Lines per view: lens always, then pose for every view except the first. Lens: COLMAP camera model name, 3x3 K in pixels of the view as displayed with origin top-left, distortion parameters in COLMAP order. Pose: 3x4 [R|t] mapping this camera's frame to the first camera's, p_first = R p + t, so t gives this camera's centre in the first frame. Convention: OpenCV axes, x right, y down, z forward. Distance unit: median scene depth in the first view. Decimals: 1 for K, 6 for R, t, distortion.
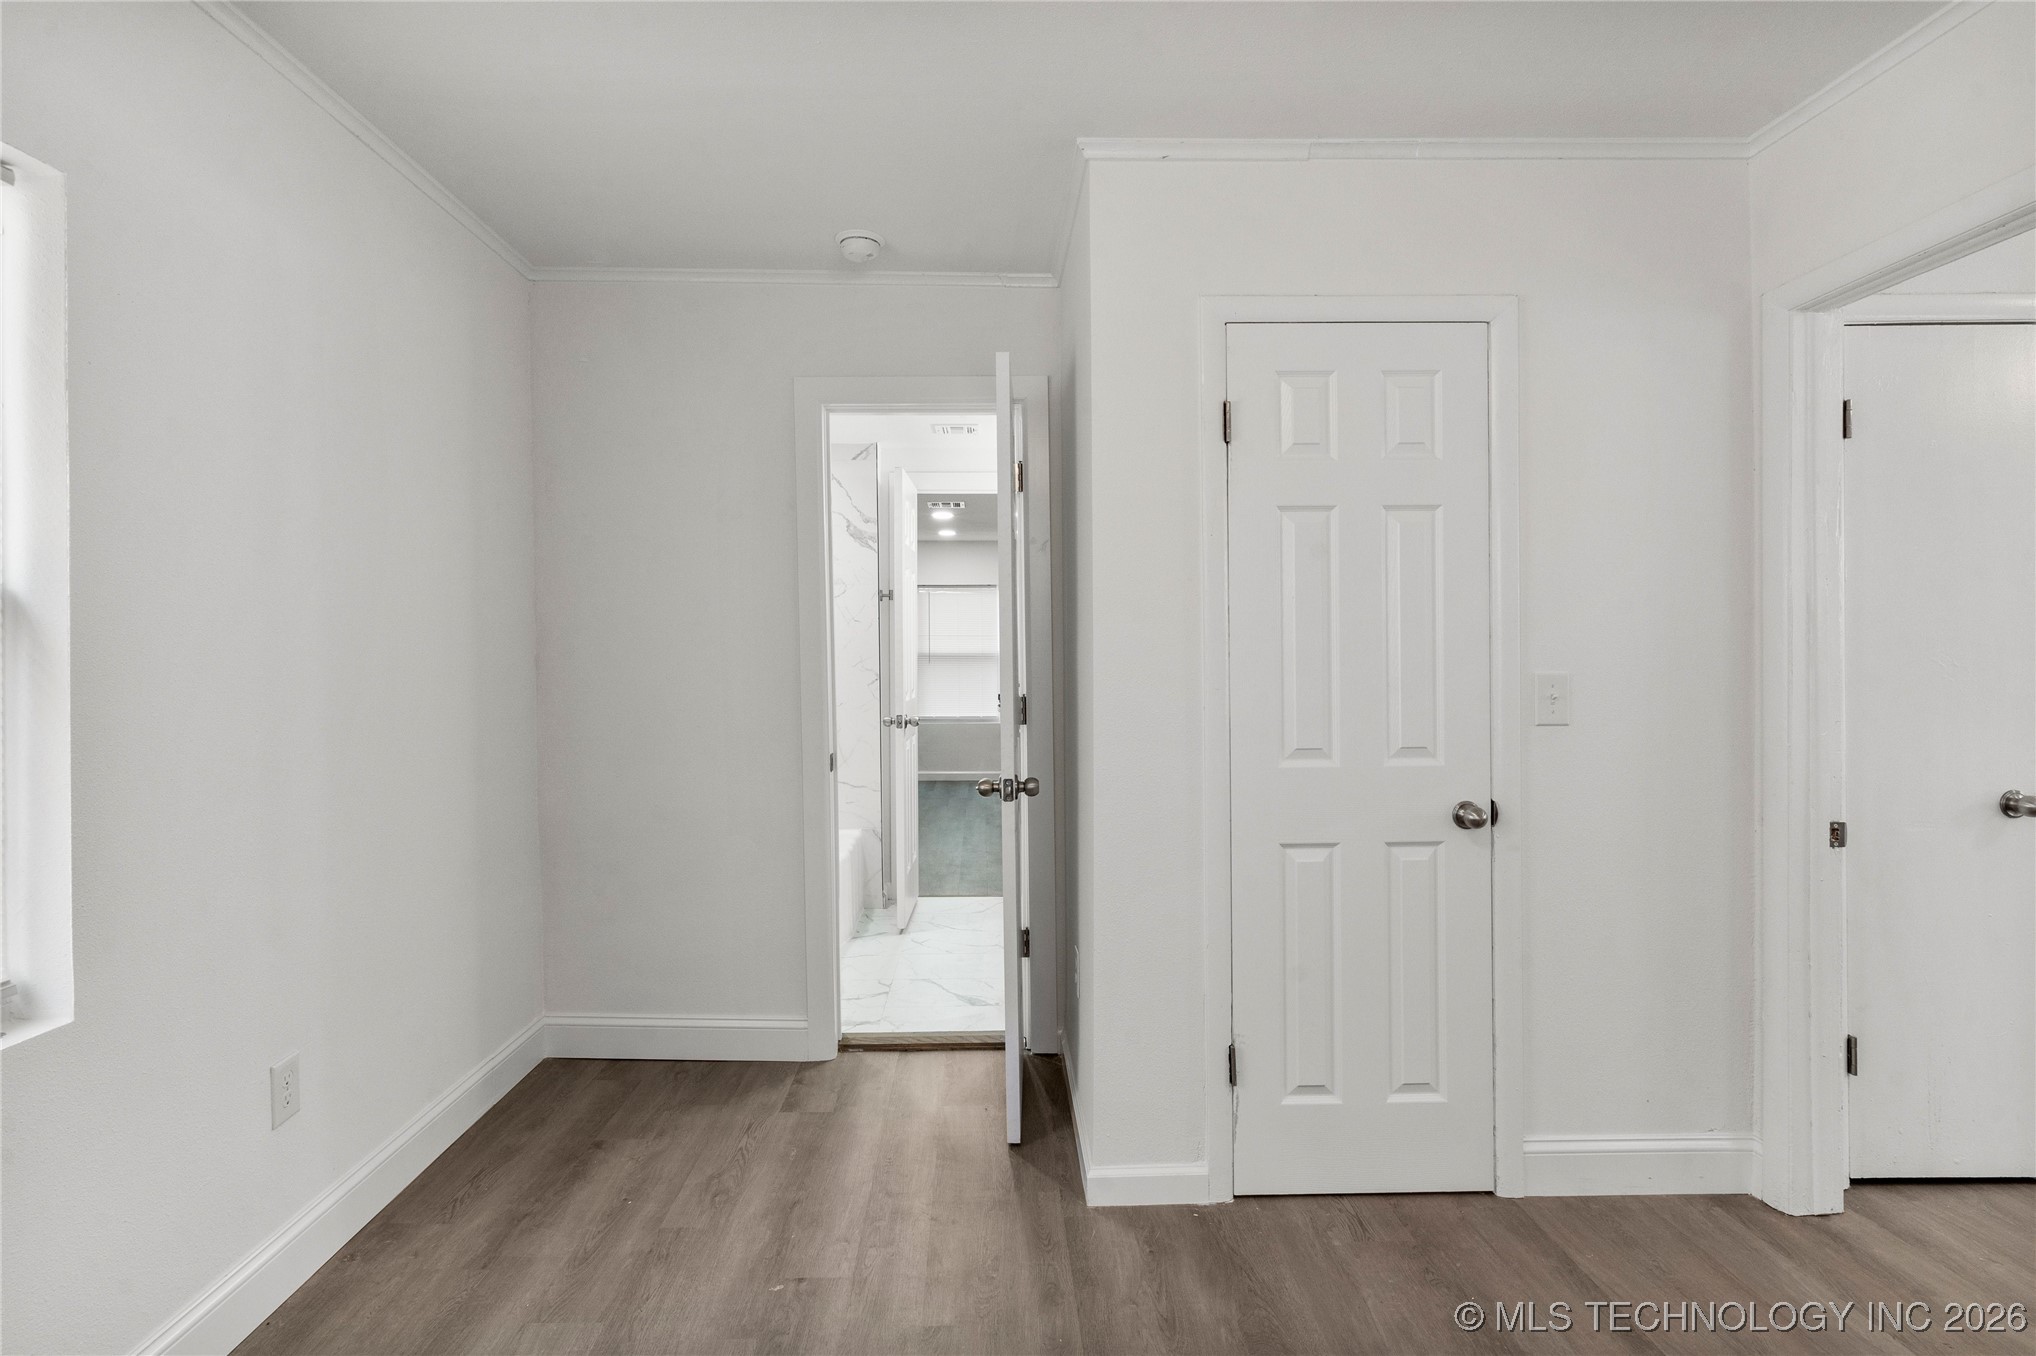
lens RADIAL K [[986.8, 0, 1002.0], [0, 986.8, 664.1], [0, 0, 1]] dist [0.002512, -0.002093]
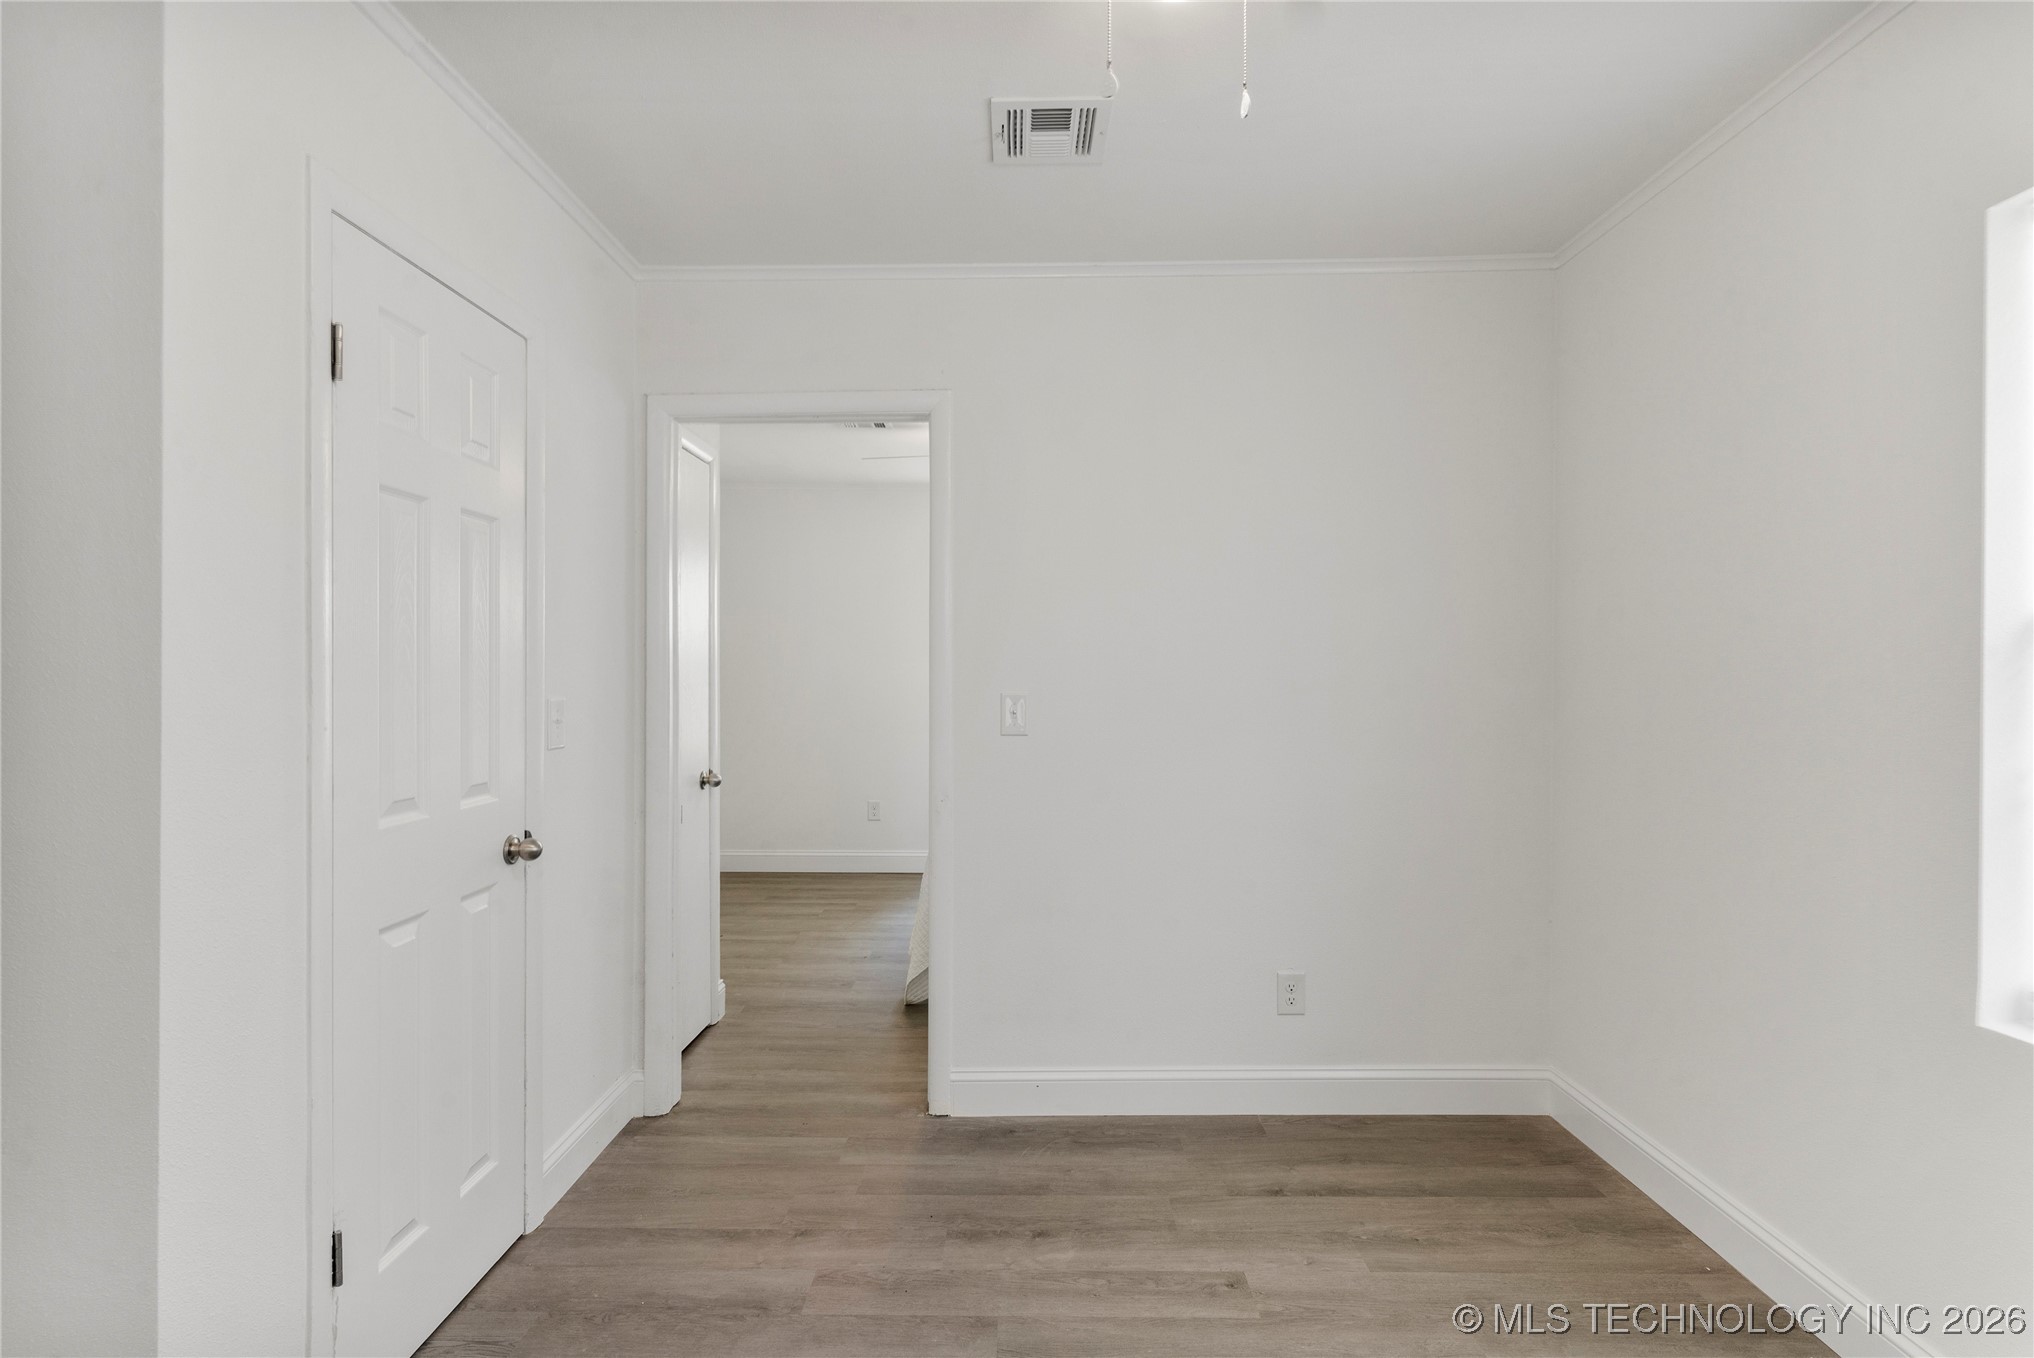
lens RADIAL K [[985.8, 0, 1002.8], [0, 985.8, 679.8], [0, 0, 1]] dist [0.002512, -0.002093]
pose [[0.040531, -0.002136, 0.999176, -0.474239], [0.013708, 0.999905, 0.001582, -0.004525], [-0.999084, 0.013633, 0.040556, 0.507081]]
